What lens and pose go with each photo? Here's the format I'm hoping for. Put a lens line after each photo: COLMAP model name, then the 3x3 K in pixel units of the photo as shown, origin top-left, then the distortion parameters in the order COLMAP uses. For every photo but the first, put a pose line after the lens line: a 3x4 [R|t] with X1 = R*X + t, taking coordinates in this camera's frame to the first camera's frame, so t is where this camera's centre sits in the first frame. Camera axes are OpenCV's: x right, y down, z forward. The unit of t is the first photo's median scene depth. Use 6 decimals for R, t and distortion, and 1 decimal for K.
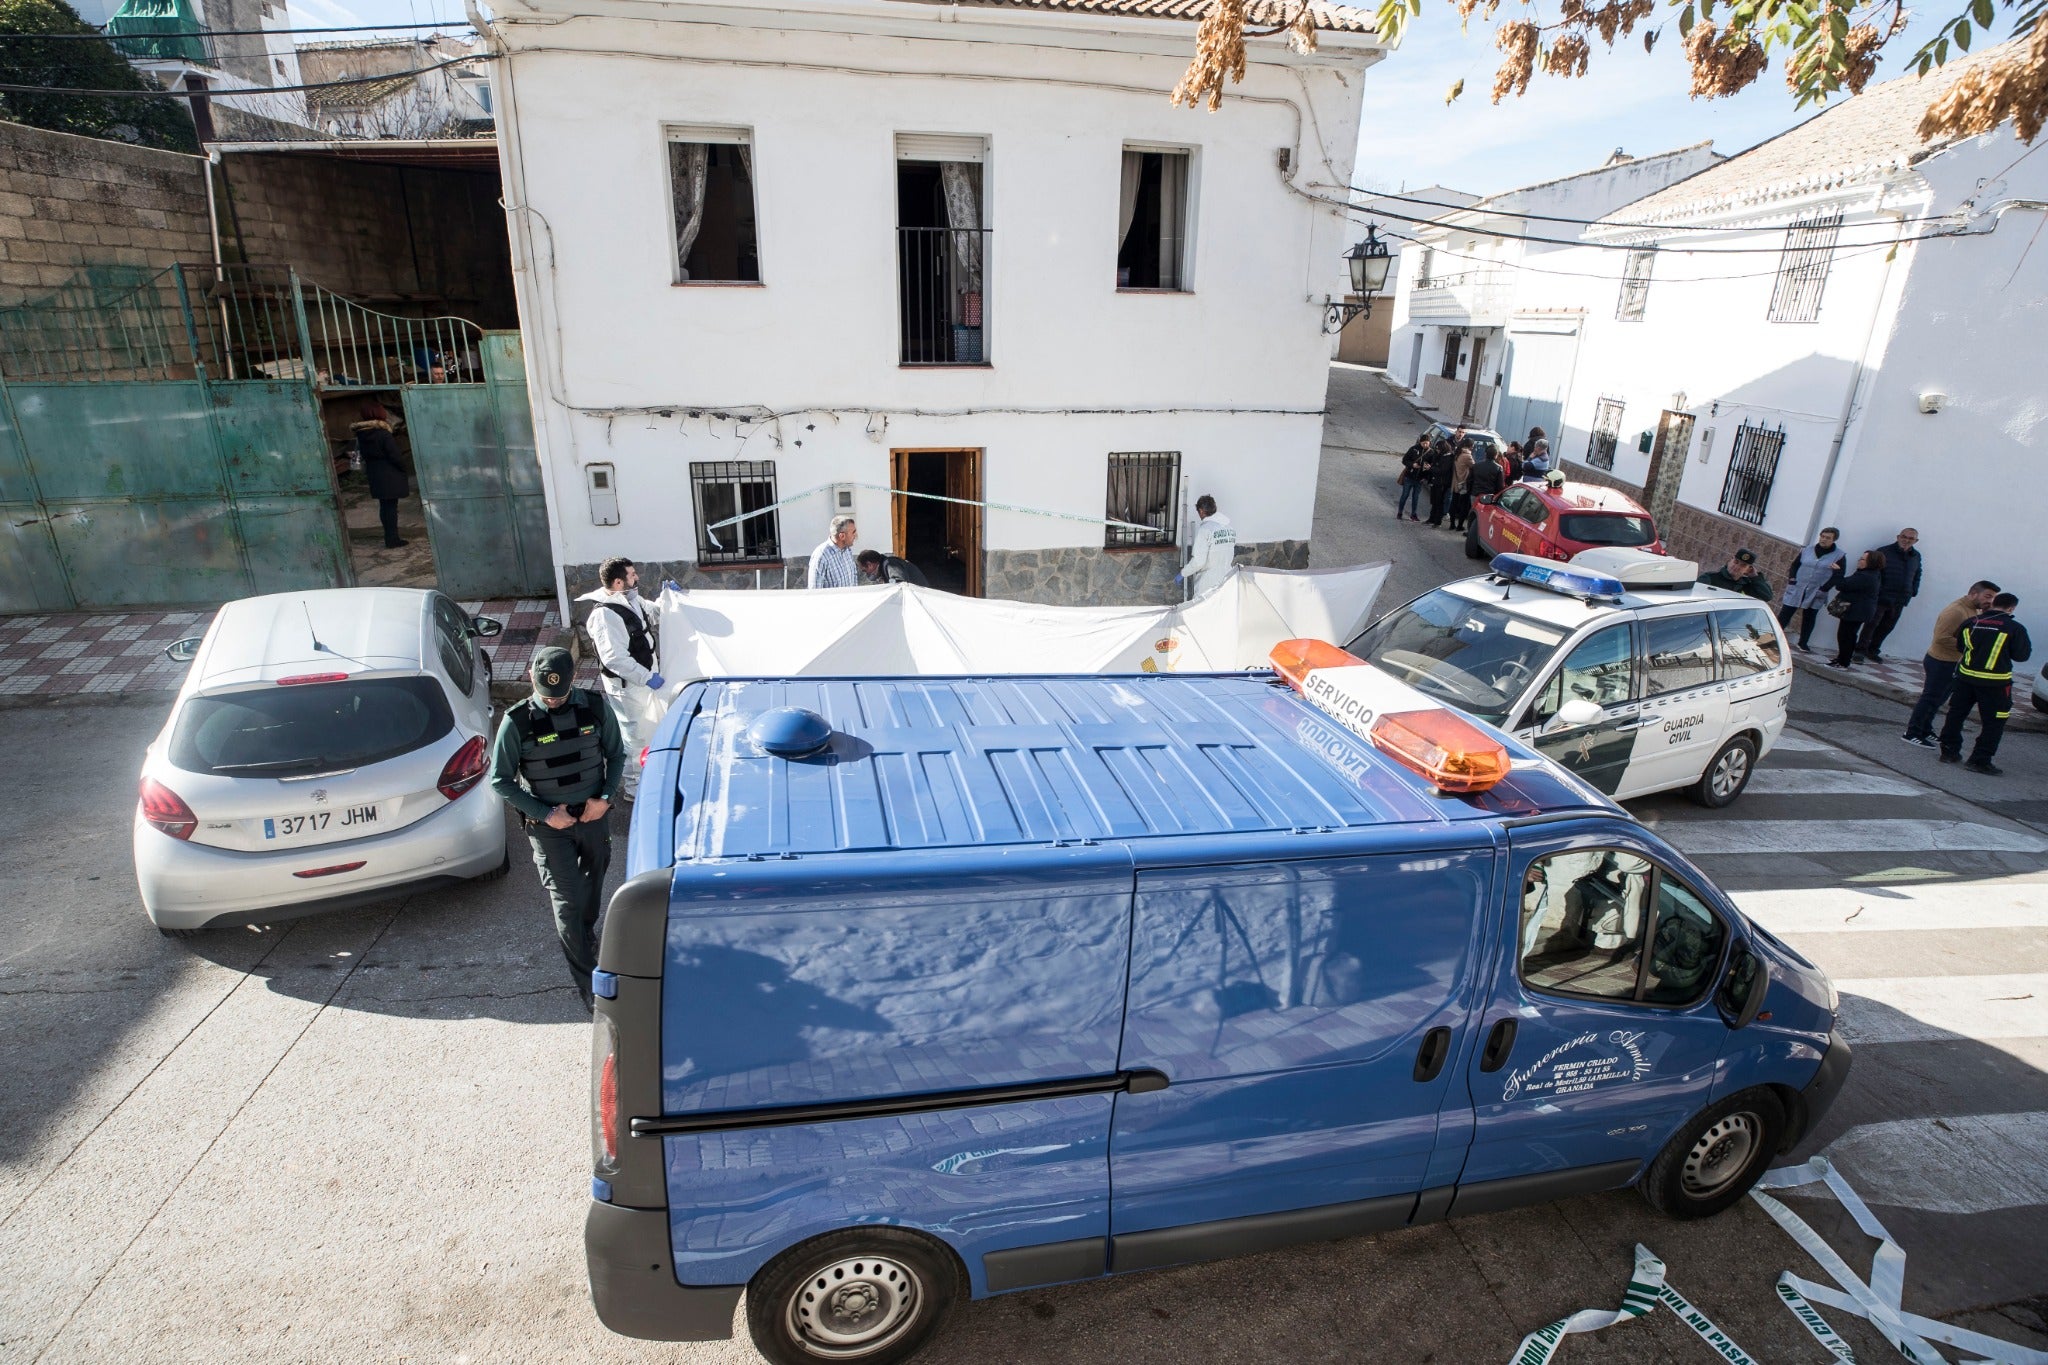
lens RADIAL K [[969.8, 0, 1015.5], [0, 969.8, 661.3], [0, 0, 1]] dist [-0.037738, 0.011420]
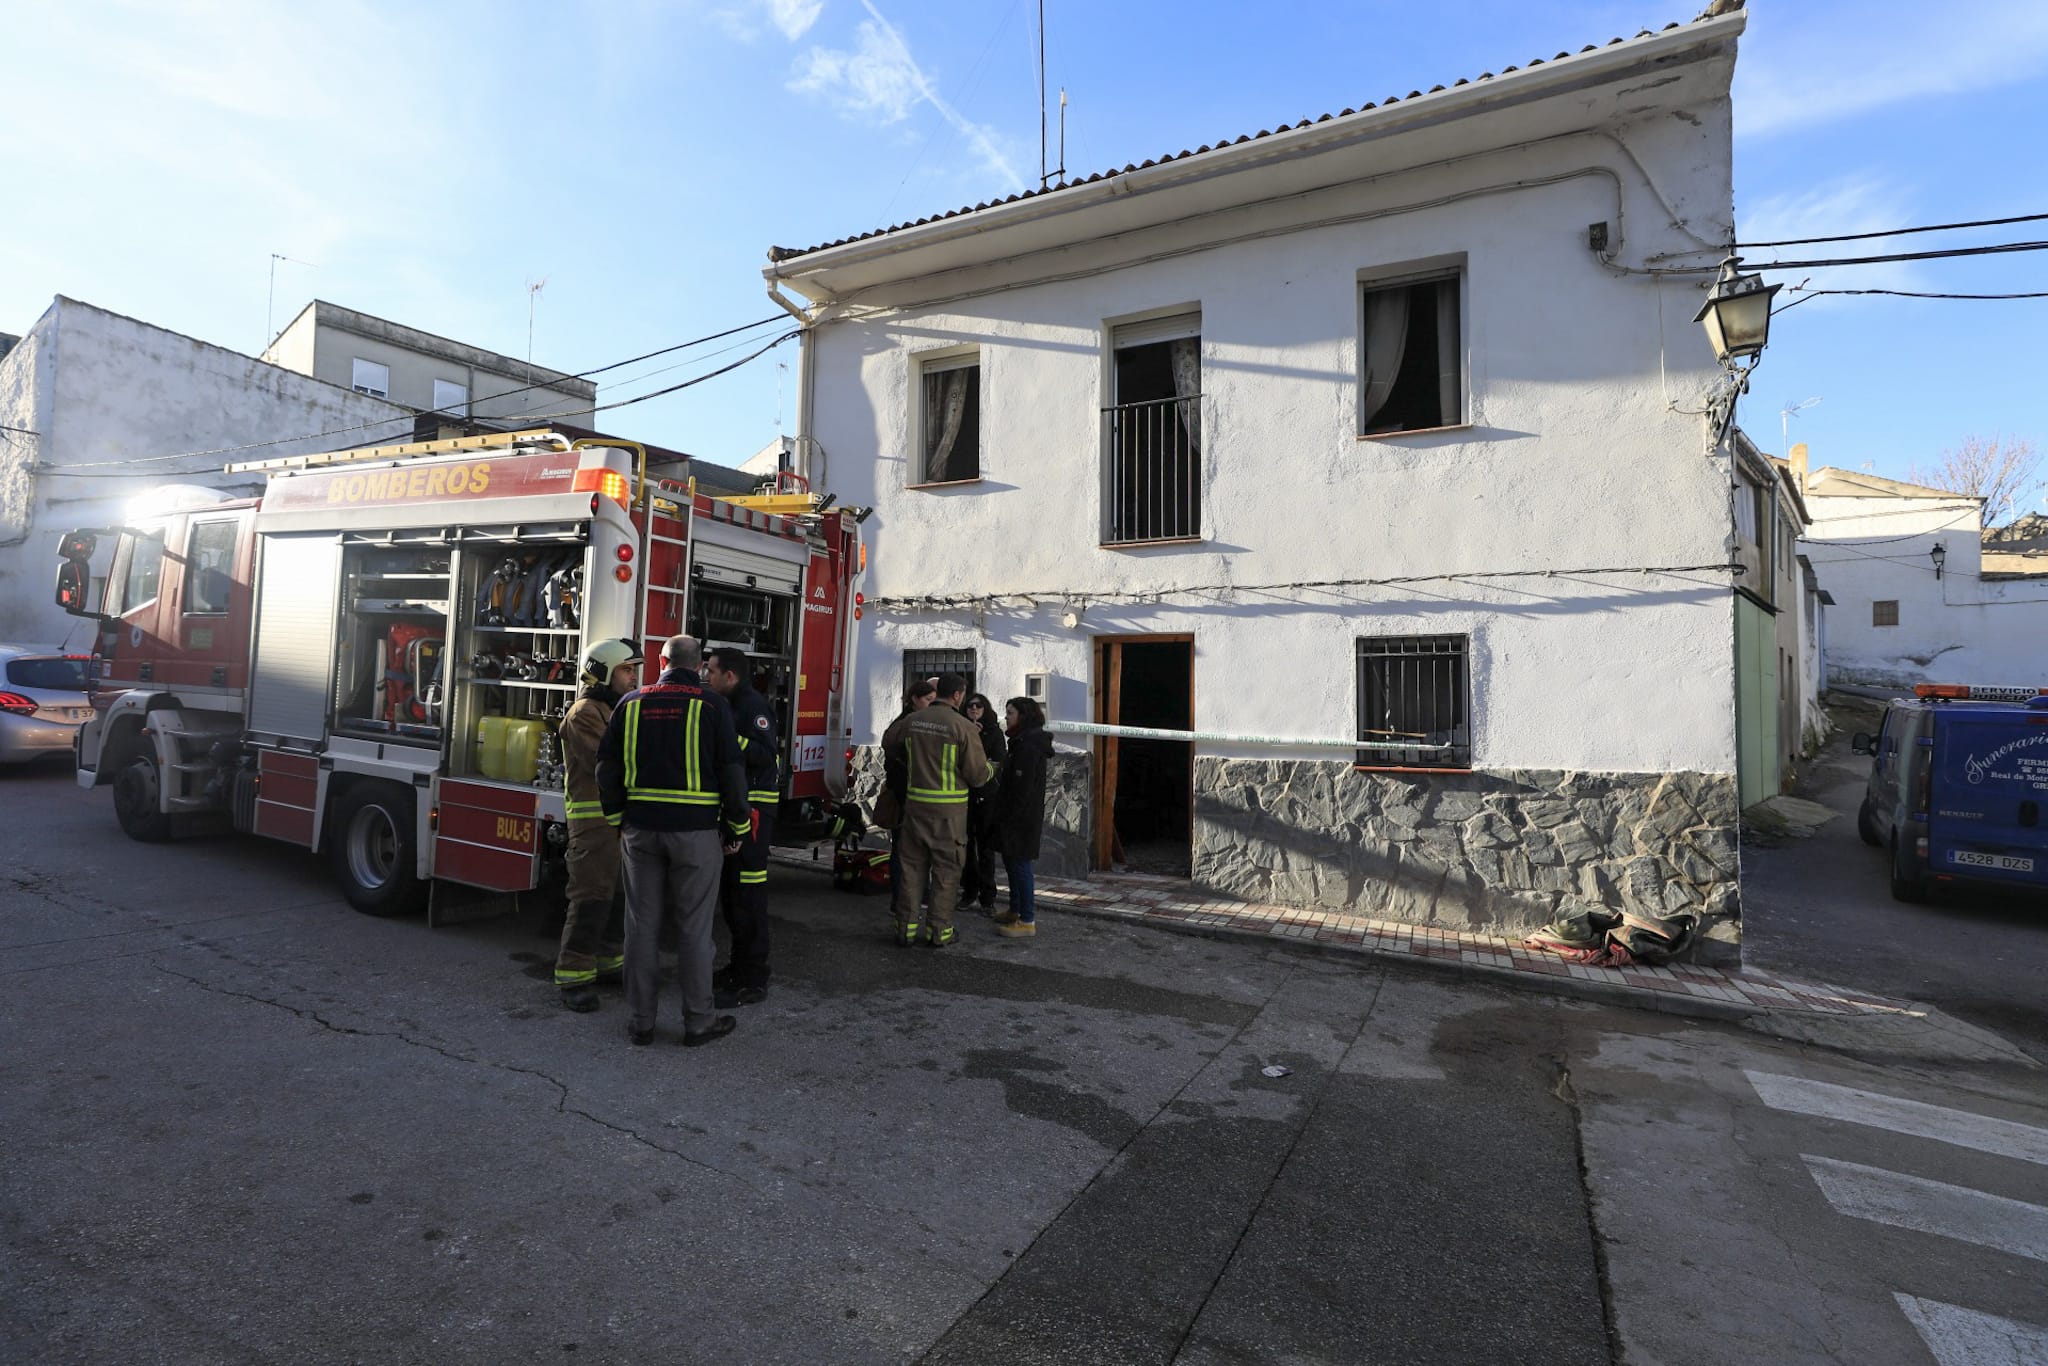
lens RADIAL K [[916.4, 0, 1023.2], [0, 916.4, 678.8], [0, 0, 1]] dist [-0.002731, 0.003033]
pose [[0.801428, -0.027754, -0.597446, 0.335516], [-0.201870, 0.927751, -0.313890, 0.100375], [0.562993, 0.372167, 0.737923, 0.356004]]
